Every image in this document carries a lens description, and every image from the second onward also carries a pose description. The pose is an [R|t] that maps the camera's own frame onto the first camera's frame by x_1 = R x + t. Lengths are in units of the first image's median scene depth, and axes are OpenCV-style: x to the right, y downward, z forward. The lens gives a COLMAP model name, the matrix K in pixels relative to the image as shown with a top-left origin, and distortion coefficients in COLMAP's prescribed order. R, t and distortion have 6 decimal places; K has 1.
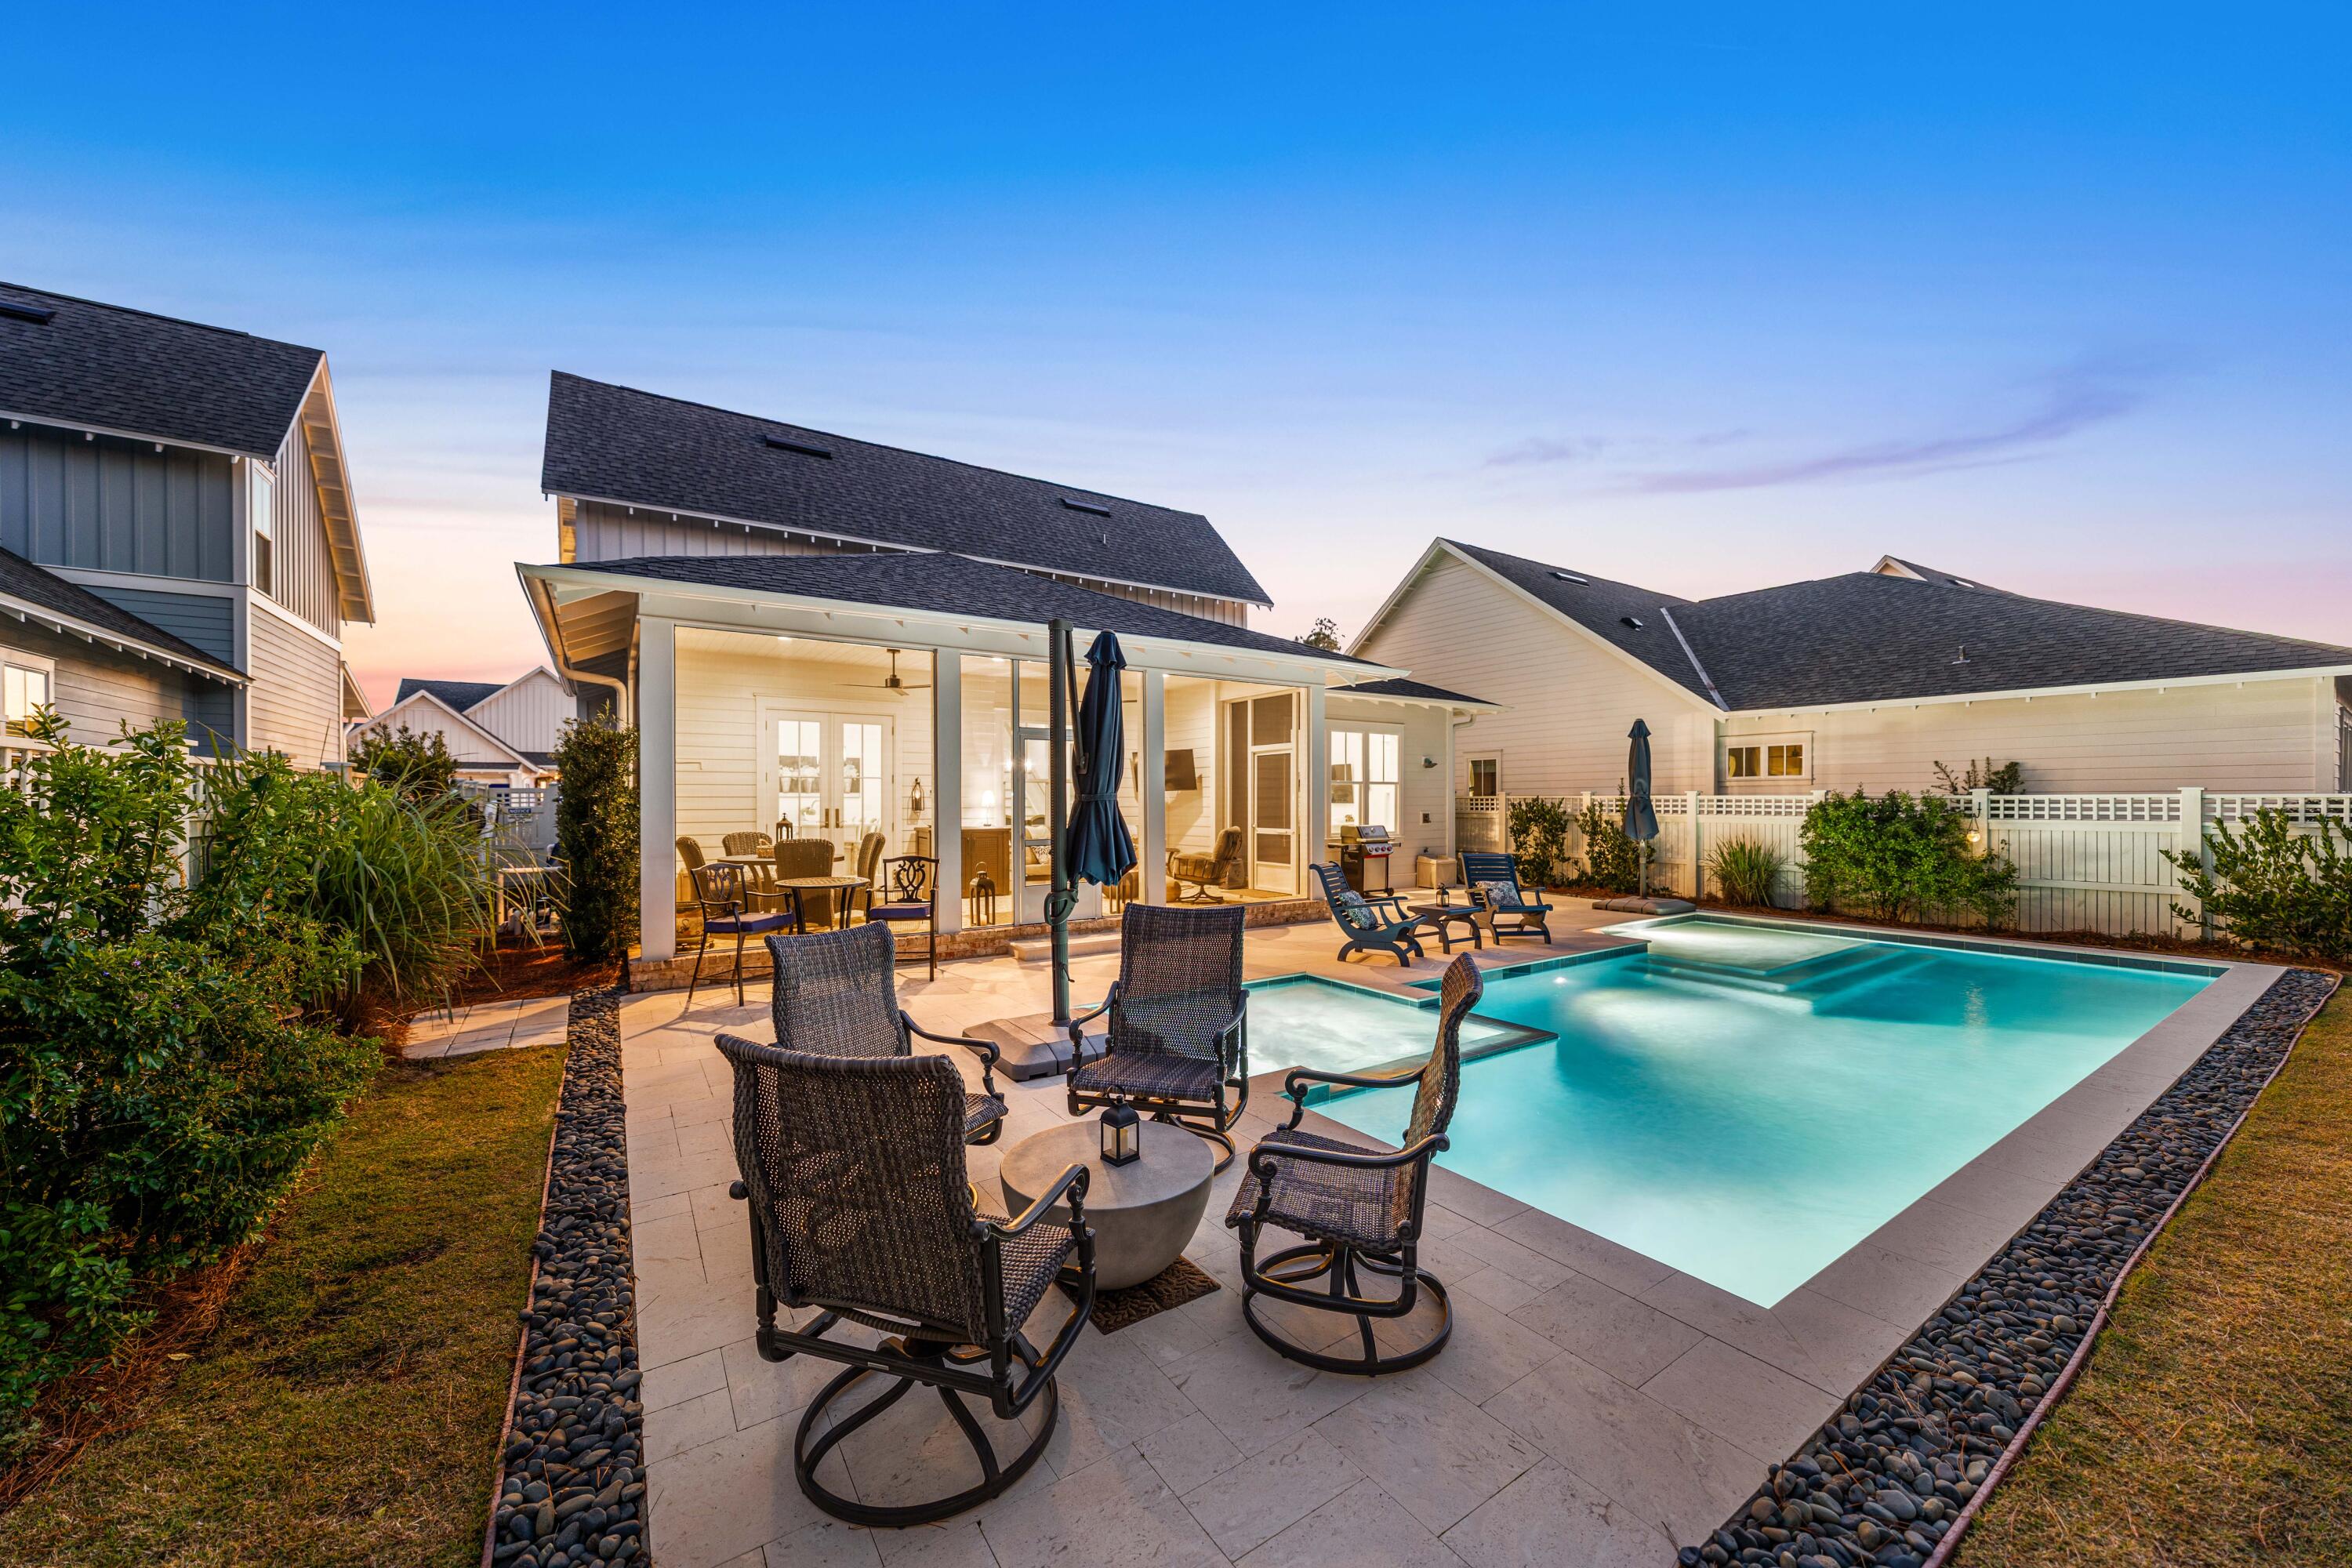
lens RADIAL K [[850.6, 0, 1177.2], [0, 850.6, 806.2], [0, 0, 1]] dist [-0.000658, -0.000120]
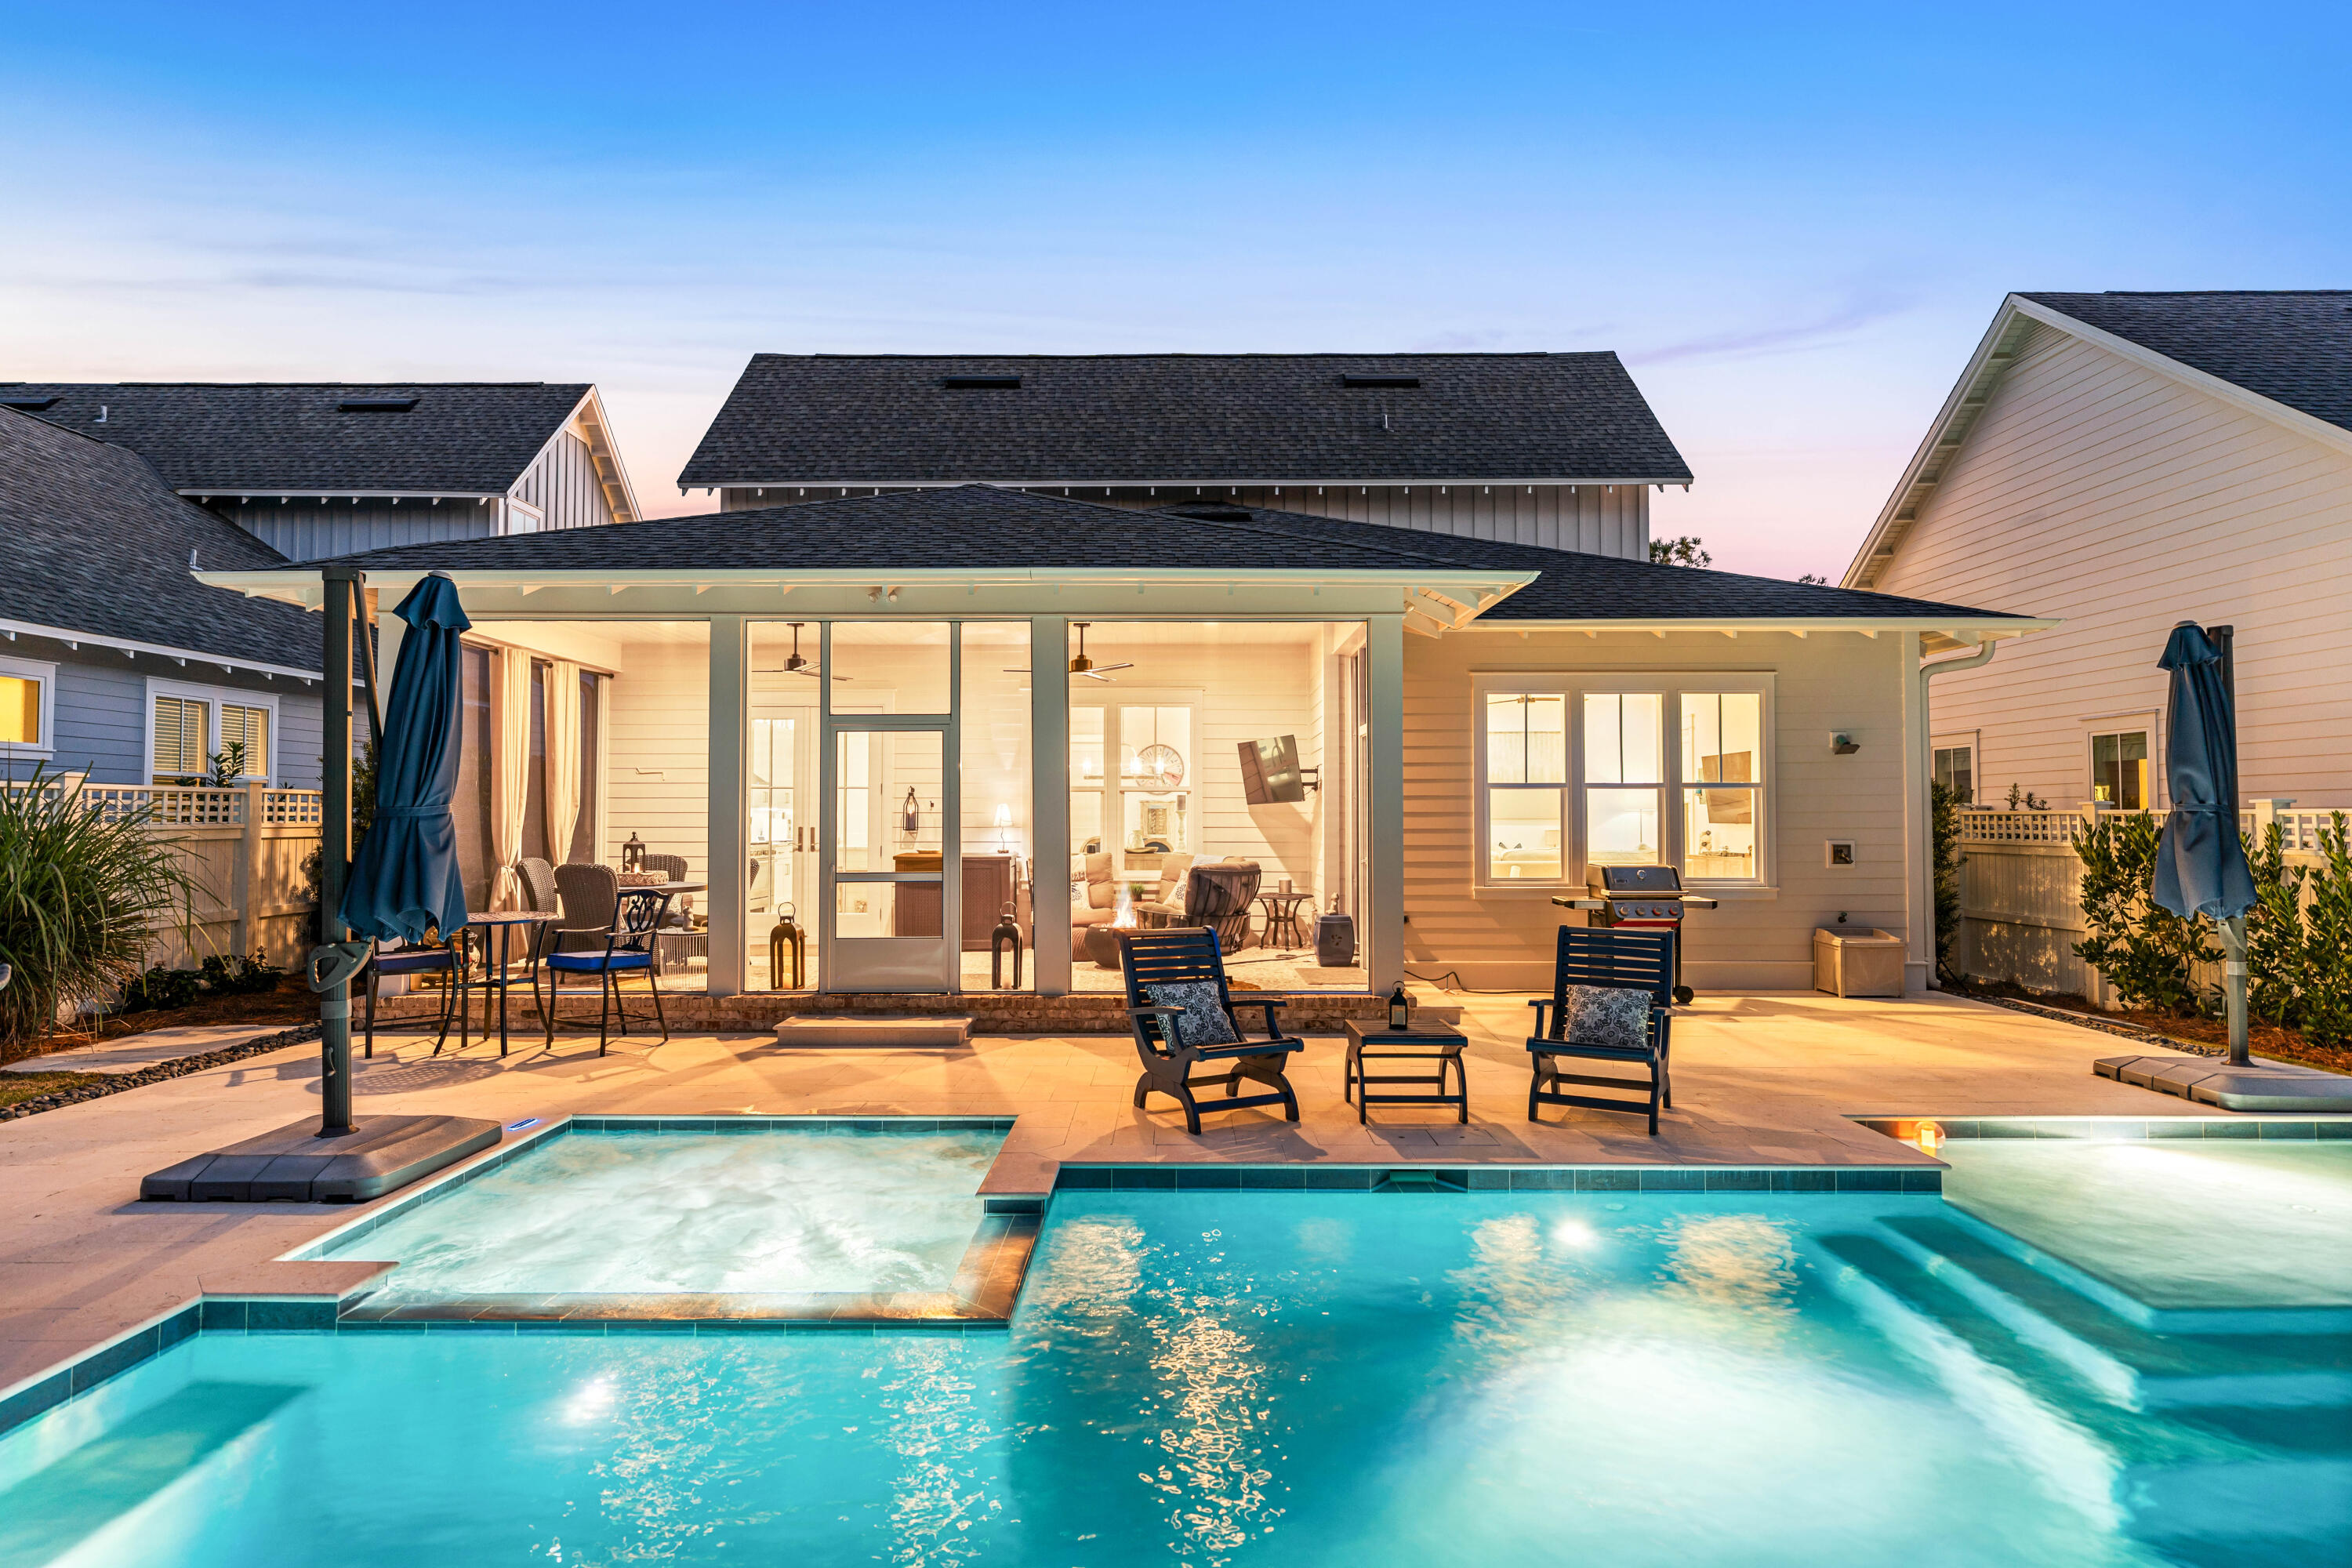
lens RADIAL K [[1163.6, 0, 1176.0], [0, 1163.6, 784.0], [0, 0, 1]] dist [-0.000858, -0.000036]
pose [[0.828408, -0.013340, -0.559966, 0.435691], [-0.005838, 0.999456, -0.032446, -0.003313], [0.560095, 0.030147, 0.827880, 0.258413]]
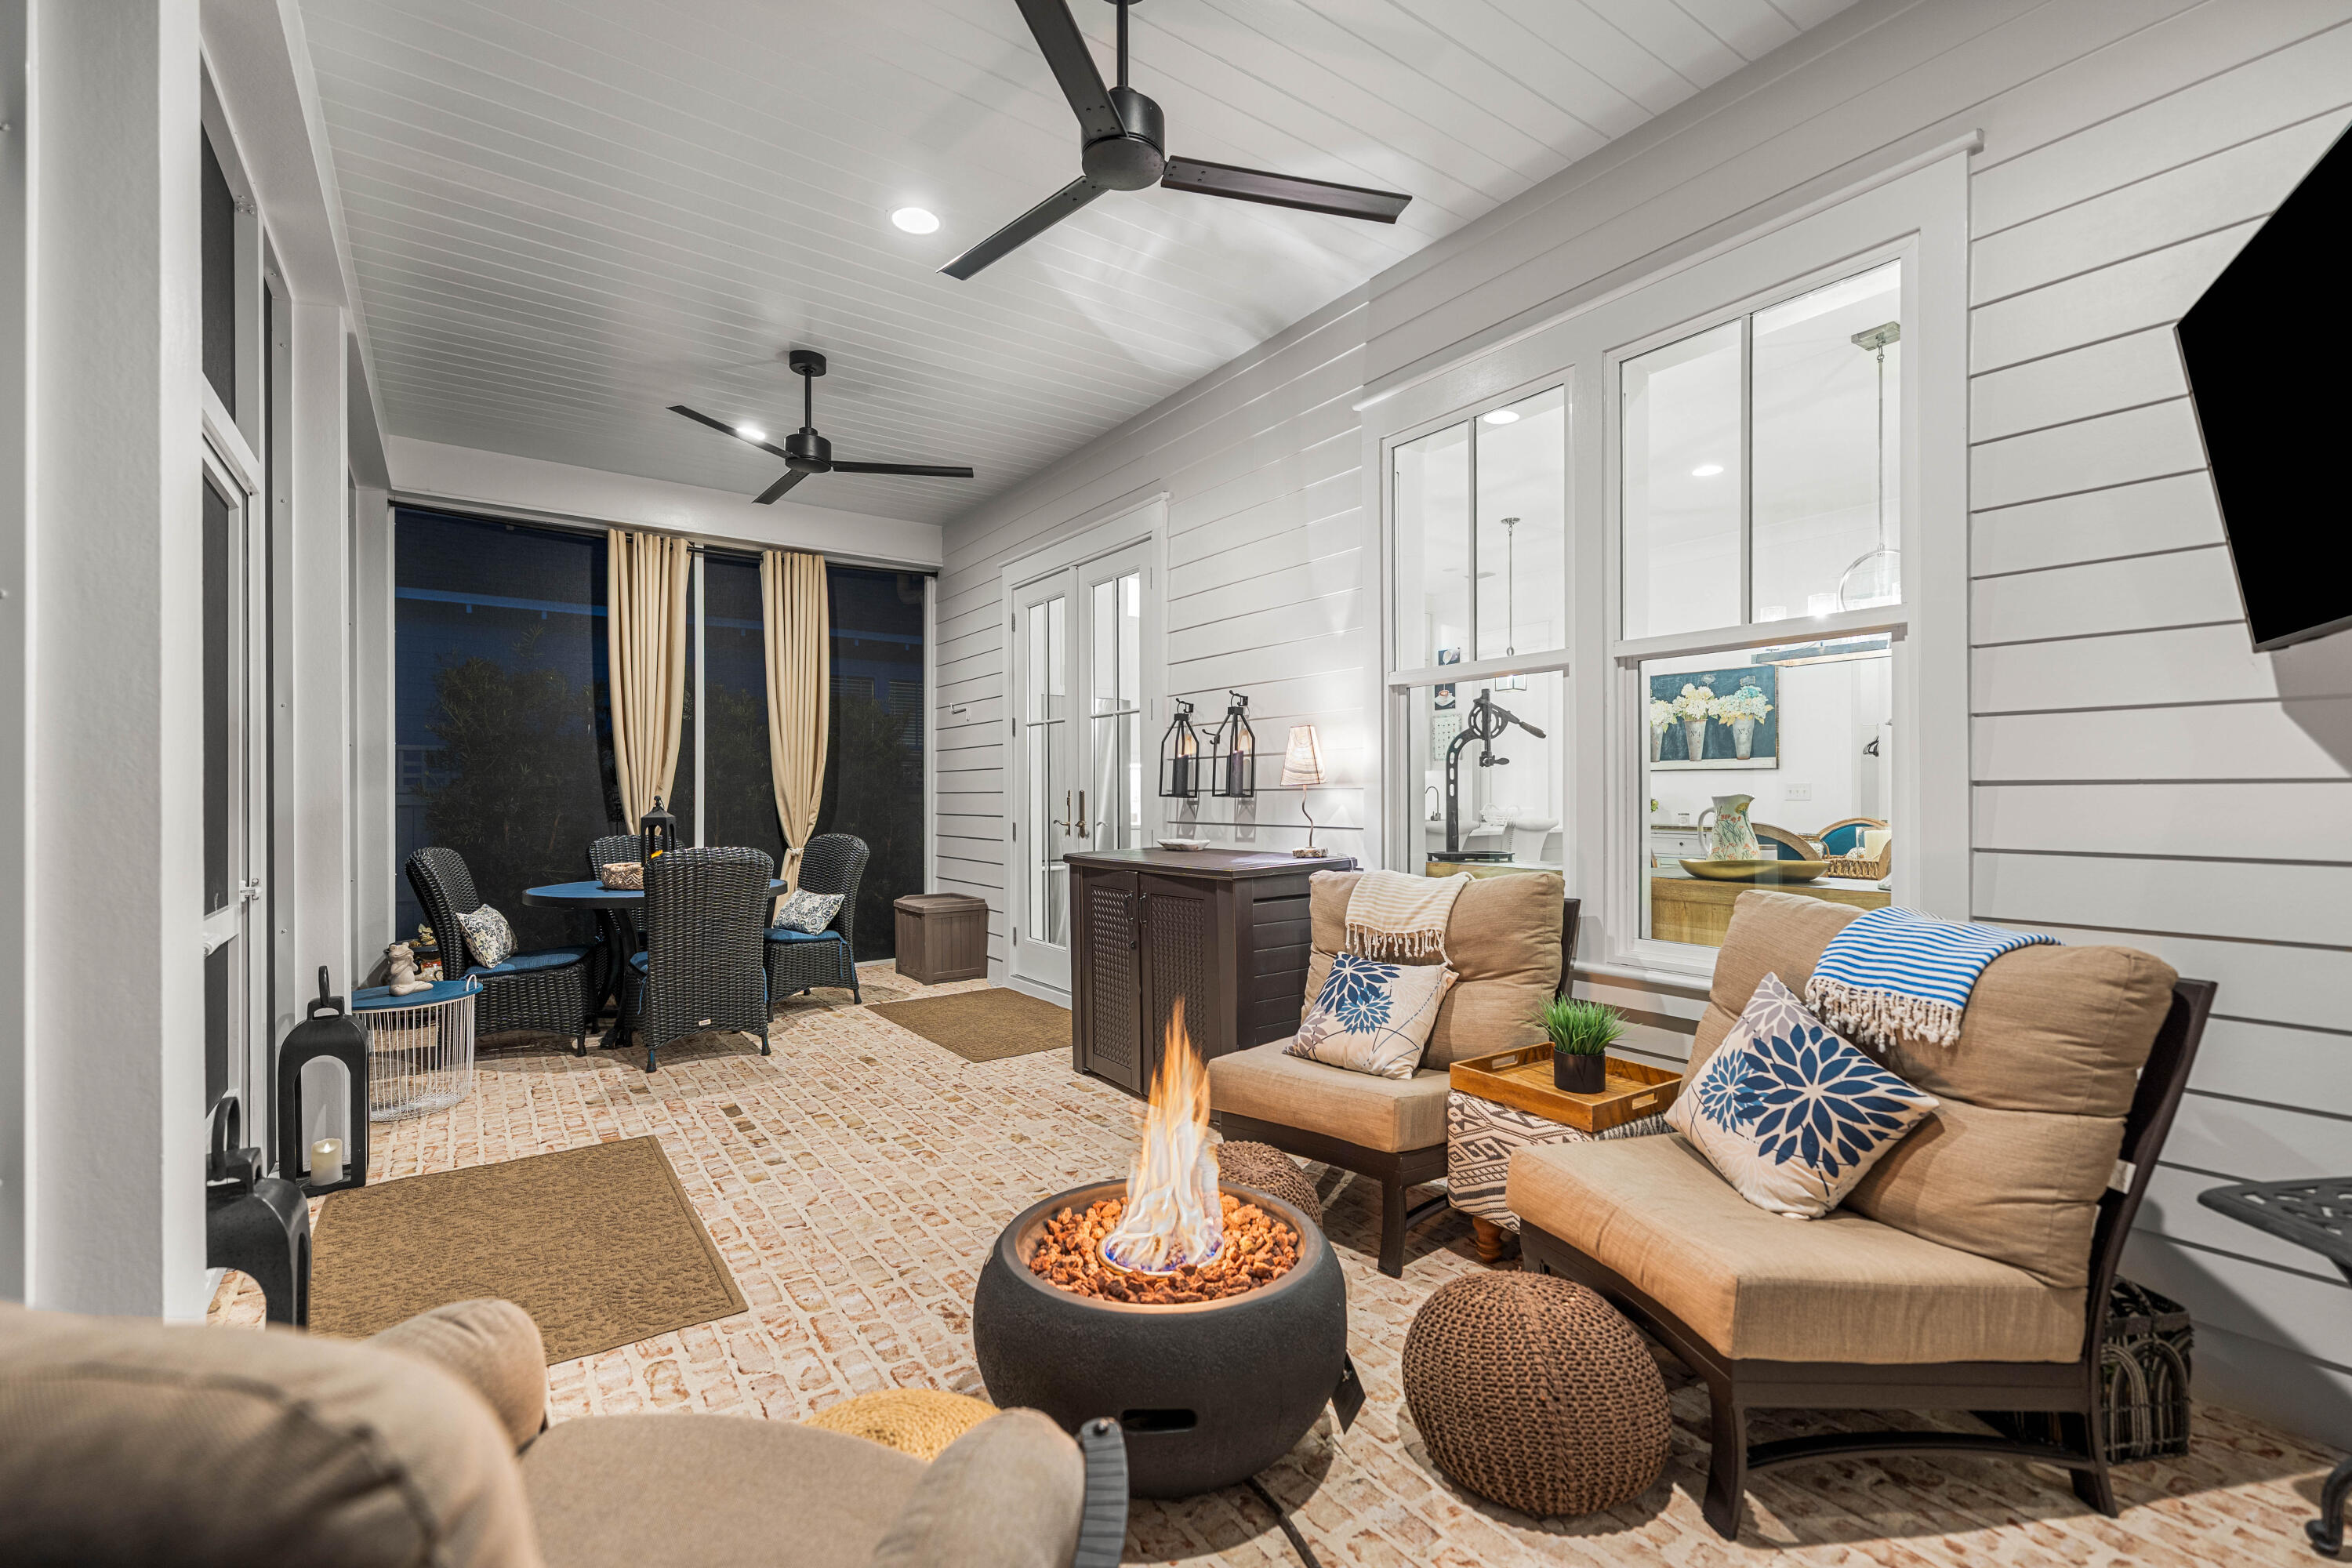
lens RADIAL K [[976.9, 0, 1183.6], [0, 976.9, 792.3], [0, 0, 1]] dist [0.000918, 0.000092]
pose [[0.051726, 0.005064, -0.998648, 0.082374], [-0.001917, 0.999986, 0.004971, 0.002459], [0.998659, 0.001658, 0.051735, 0.920369]]
